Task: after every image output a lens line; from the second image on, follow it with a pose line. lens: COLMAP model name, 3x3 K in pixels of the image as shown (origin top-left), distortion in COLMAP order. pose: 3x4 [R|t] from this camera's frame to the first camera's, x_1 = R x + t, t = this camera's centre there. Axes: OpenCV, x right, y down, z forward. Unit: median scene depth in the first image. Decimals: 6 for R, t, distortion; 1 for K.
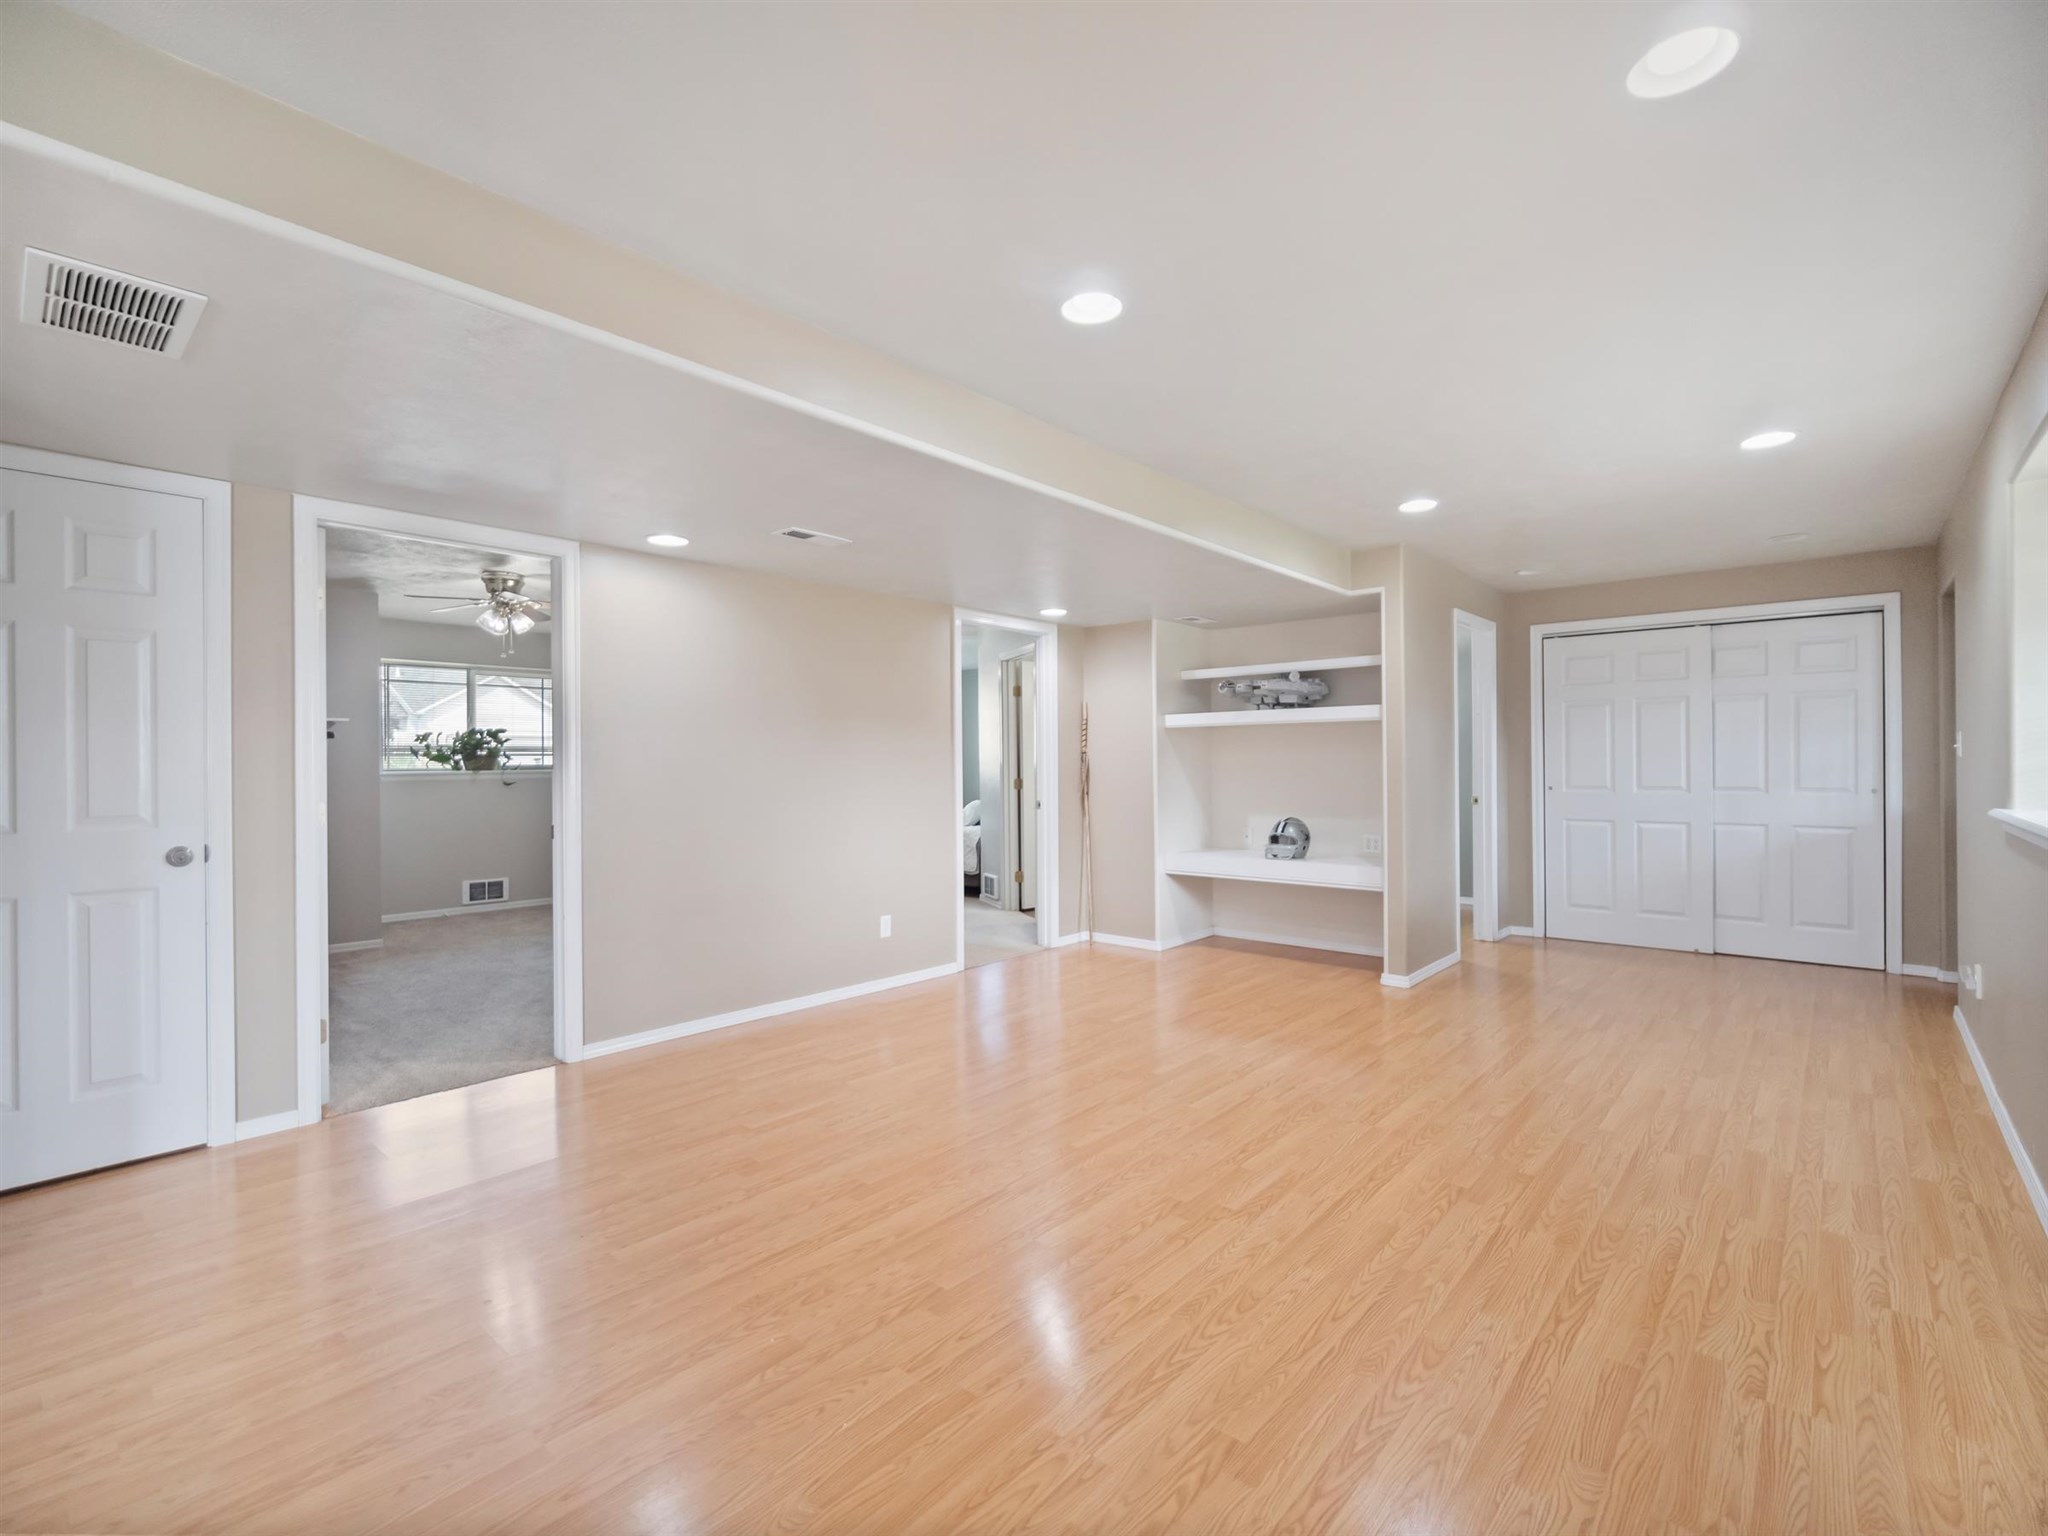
lens RADIAL K [[934.1, 0, 1024.0], [0, 934.1, 768.0], [0, 0, 1]] dist [-0.003346, -0.000514]
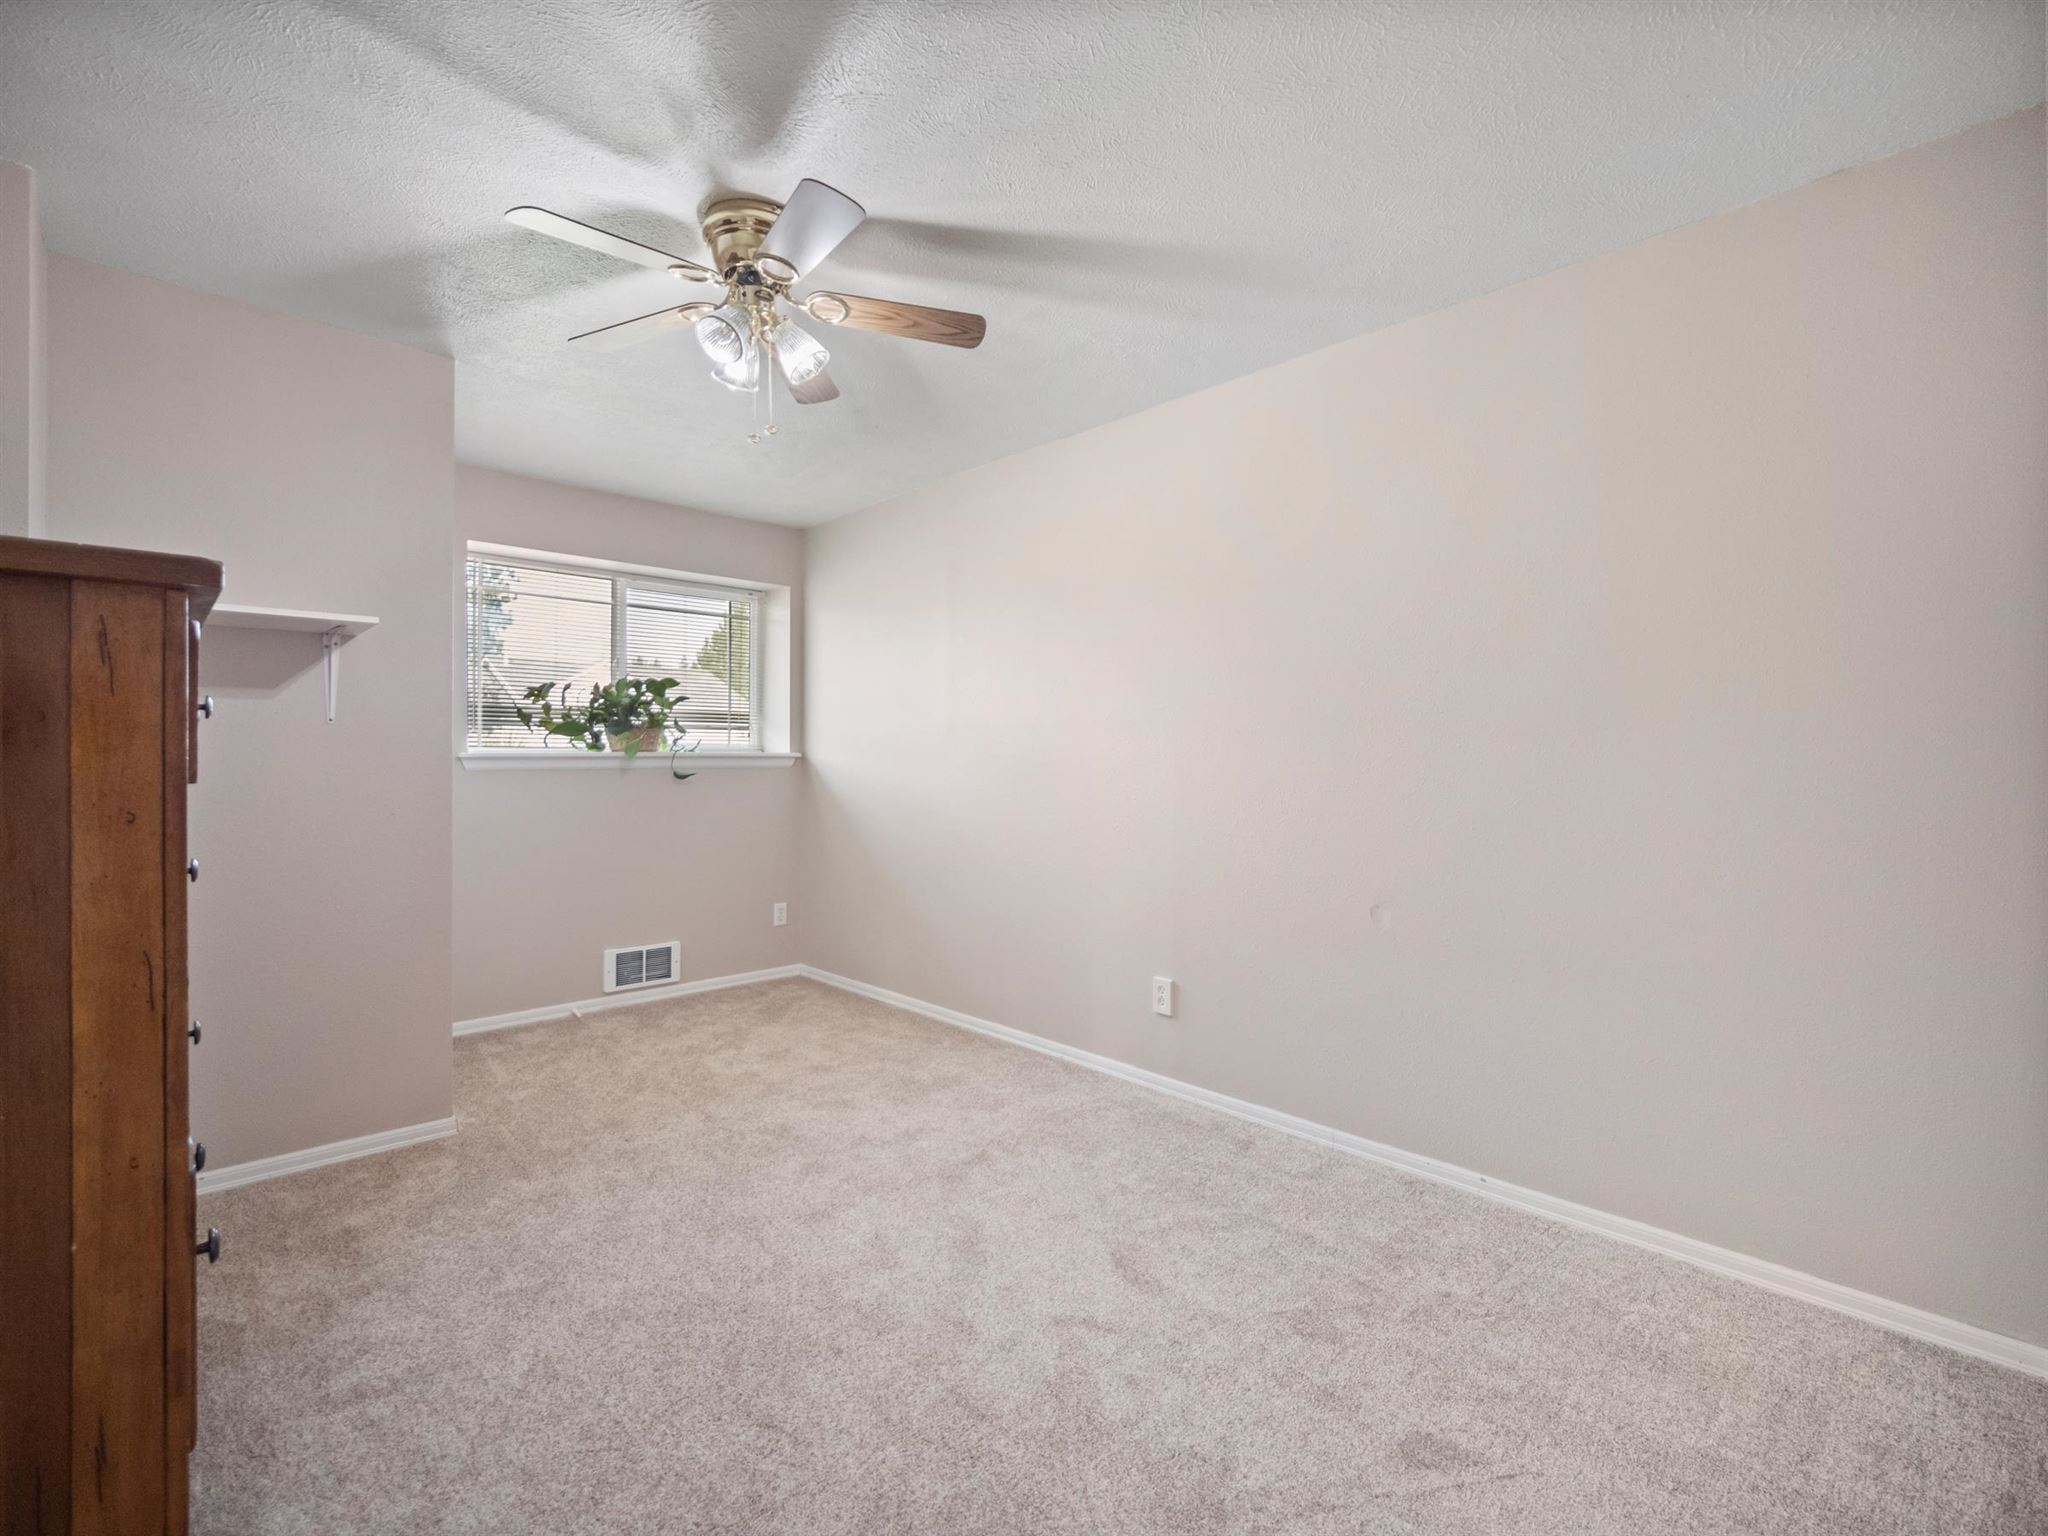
lens RADIAL K [[934.1, 0, 1024.0], [0, 934.1, 768.0], [0, 0, 1]] dist [-0.003346, -0.000514]
pose [[0.996301, 0.010759, -0.085256, -0.302110], [-0.010190, 0.999923, 0.007098, 0.005778], [0.085326, -0.006203, 0.996334, 0.460506]]
